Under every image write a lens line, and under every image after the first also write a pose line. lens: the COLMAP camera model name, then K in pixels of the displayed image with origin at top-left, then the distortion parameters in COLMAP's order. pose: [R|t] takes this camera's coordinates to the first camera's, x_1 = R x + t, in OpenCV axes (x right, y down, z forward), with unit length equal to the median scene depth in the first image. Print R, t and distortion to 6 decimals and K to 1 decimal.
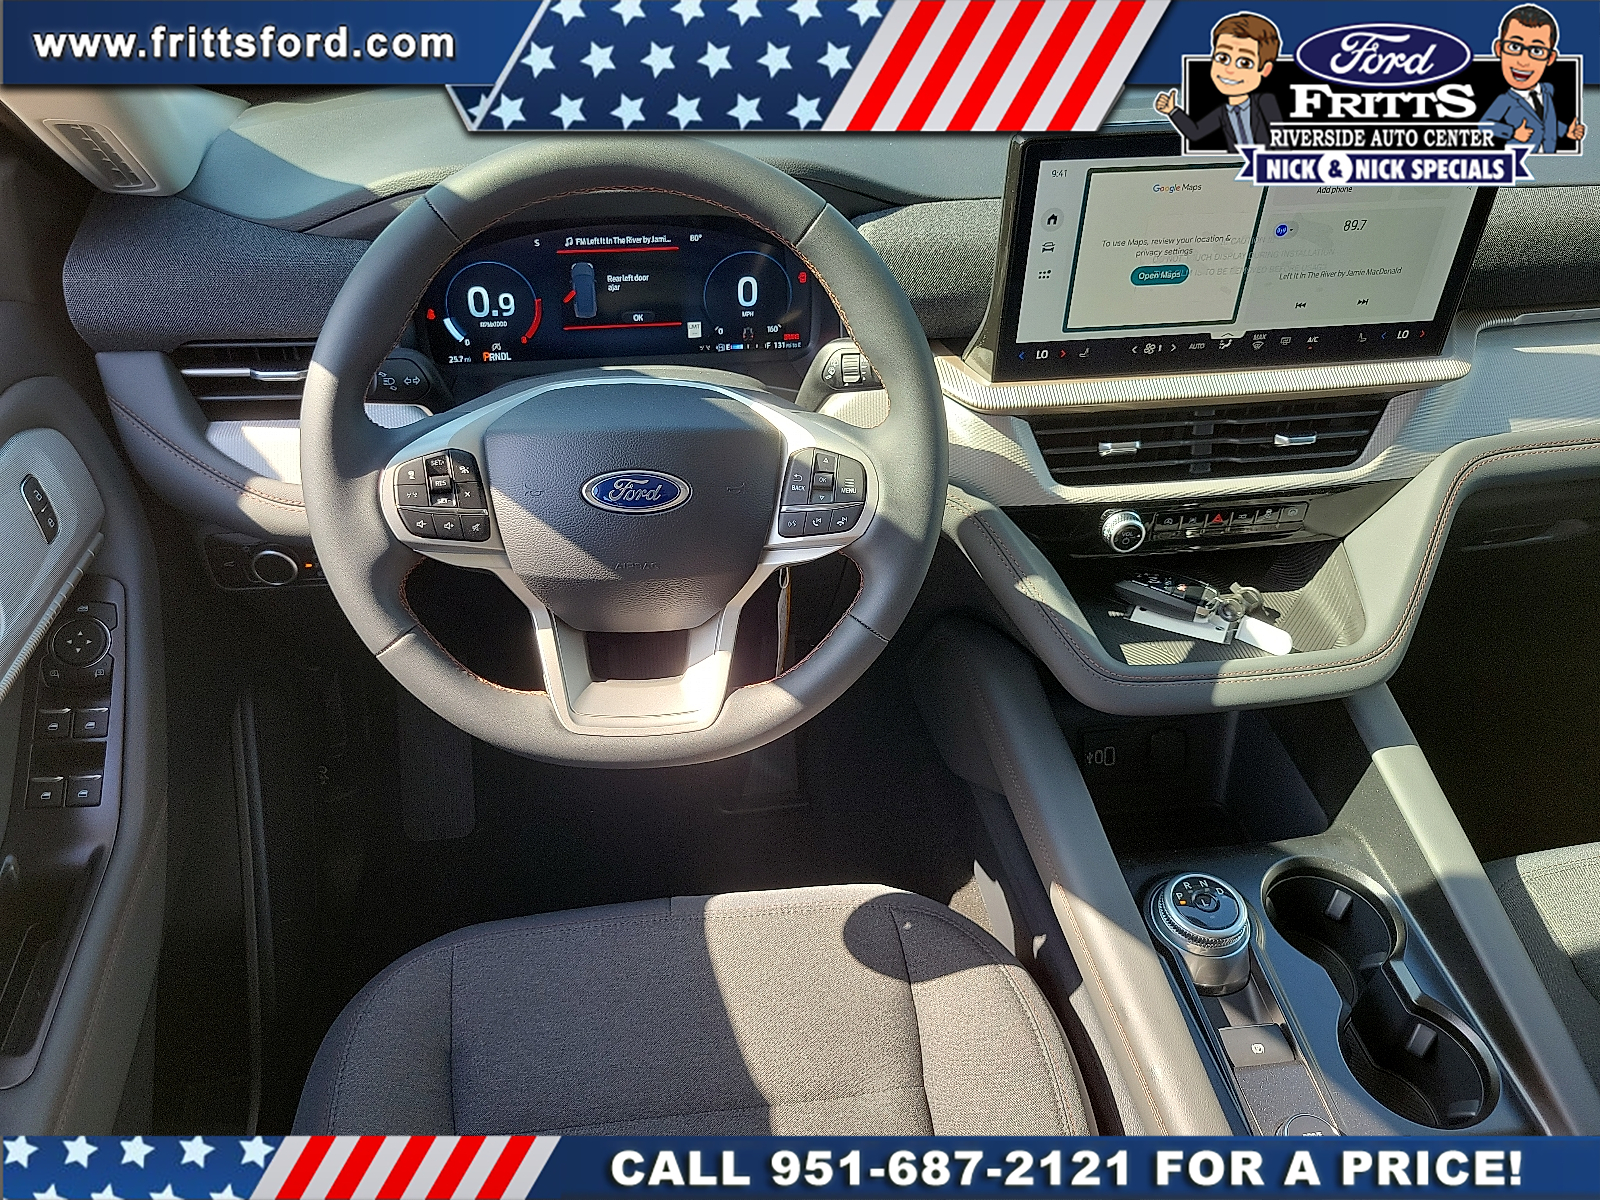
lens RADIAL K [[1197.0, 0, 785.9], [0, 1197.0, 597.1], [0, 0, 1]] dist [0.015203, -0.000828]
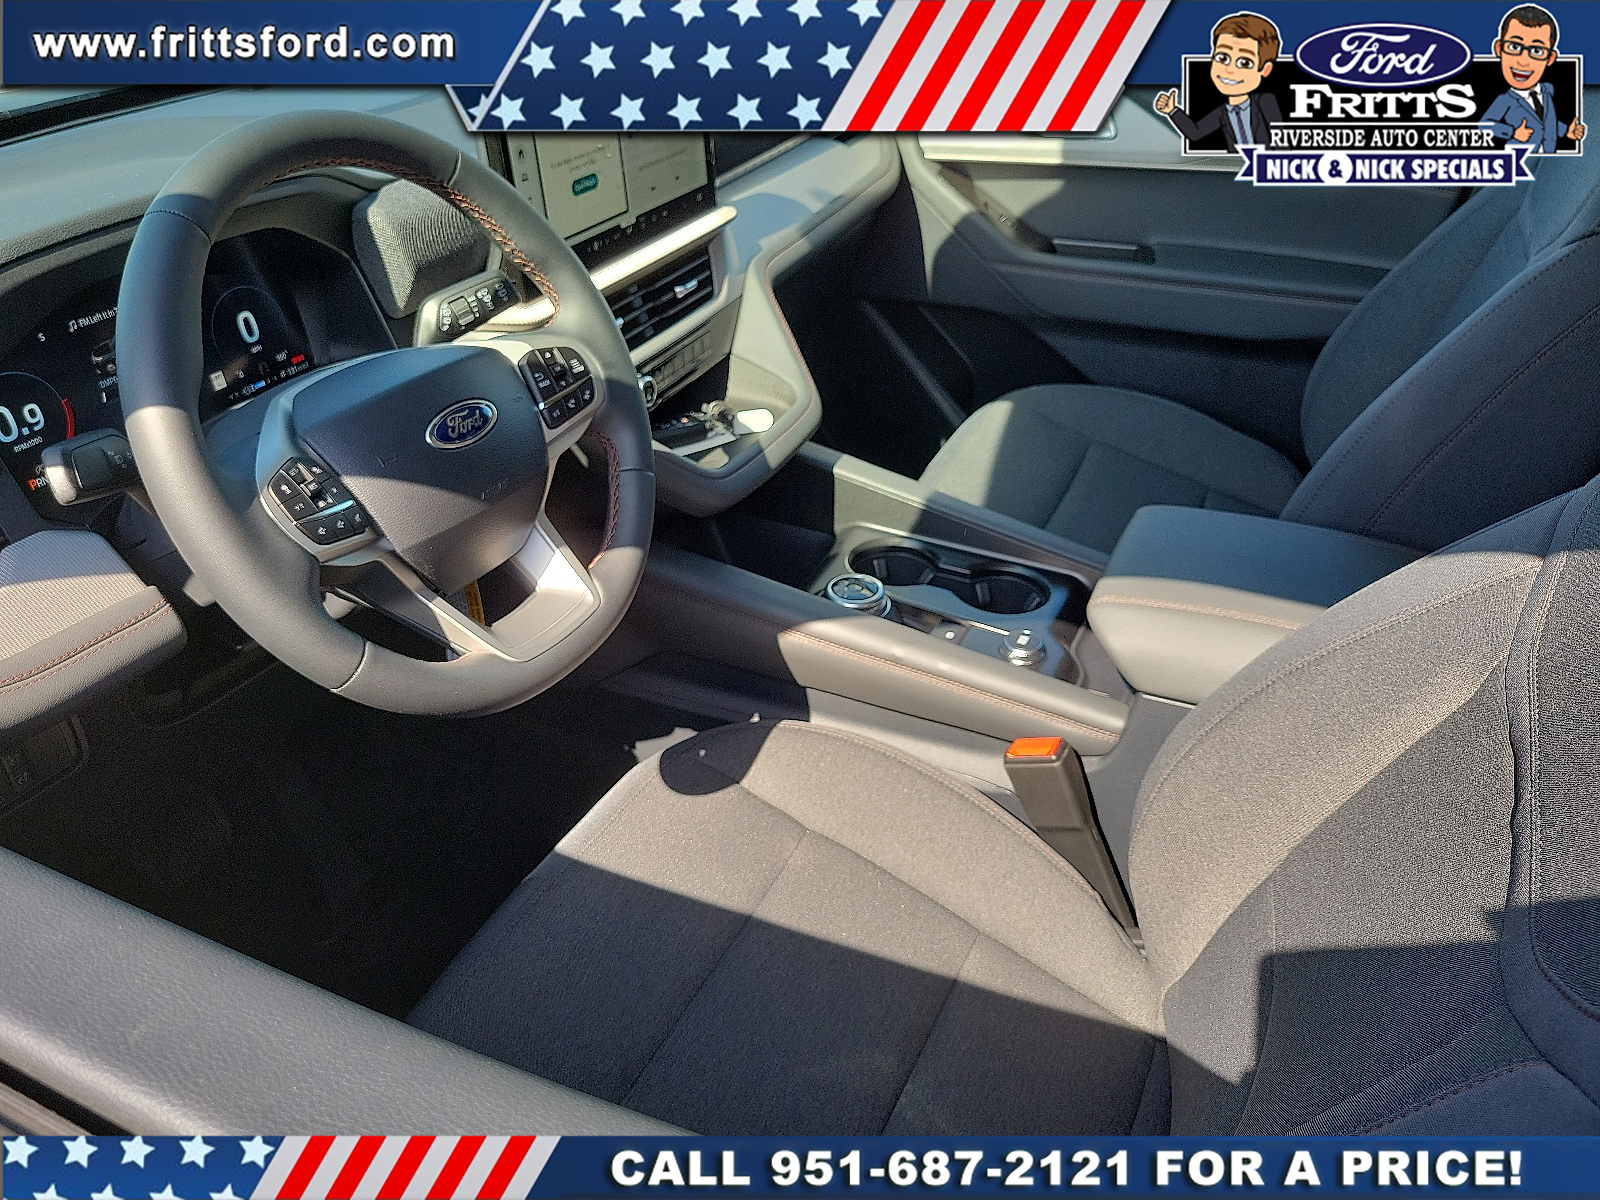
lens RADIAL K [[1197.0, 0, 804.7], [0, 1197.0, 589.3], [0, 0, 1]] dist [0.015203, -0.000828]
pose [[0.550397, -0.465412, 0.693148, -0.584612], [0.537685, 0.832721, 0.132176, 0.044501], [-0.638715, 0.299946, 0.708572, 0.062347]]
